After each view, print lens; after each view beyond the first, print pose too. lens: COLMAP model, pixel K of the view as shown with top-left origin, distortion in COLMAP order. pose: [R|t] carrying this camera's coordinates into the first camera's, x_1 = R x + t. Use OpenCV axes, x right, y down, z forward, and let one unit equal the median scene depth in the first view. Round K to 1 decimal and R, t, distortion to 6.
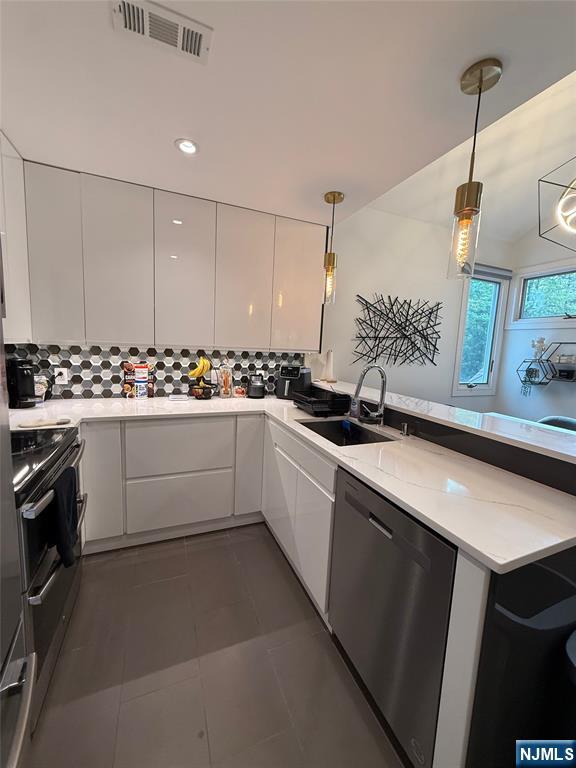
lens RADIAL K [[306.7, 0, 287.2], [0, 306.7, 381.1], [0, 0, 1]] dist [-0.001085, -0.000059]
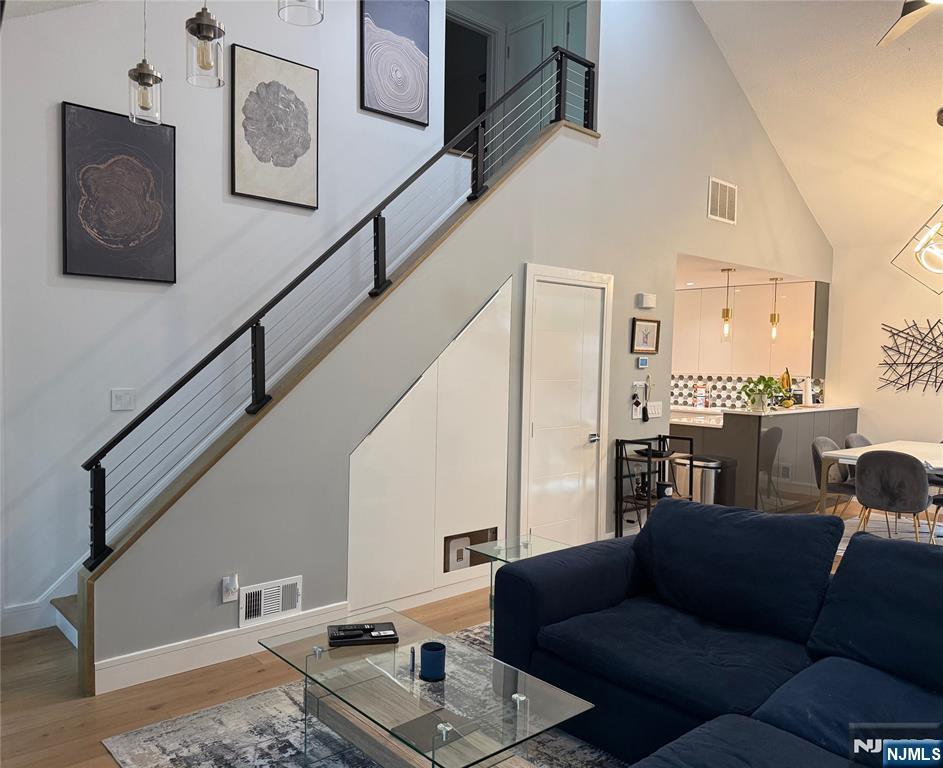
lens RADIAL K [[718.5, 0, 432.8], [0, 718.5, 393.4], [0, 0, 1]] dist [0.064541, -0.094251]
pose [[0.307293, 0.008031, -0.951581, 2.380034], [-0.114663, 0.992991, -0.028647, 0.224417], [0.944682, 0.117914, 0.306060, -1.316927]]
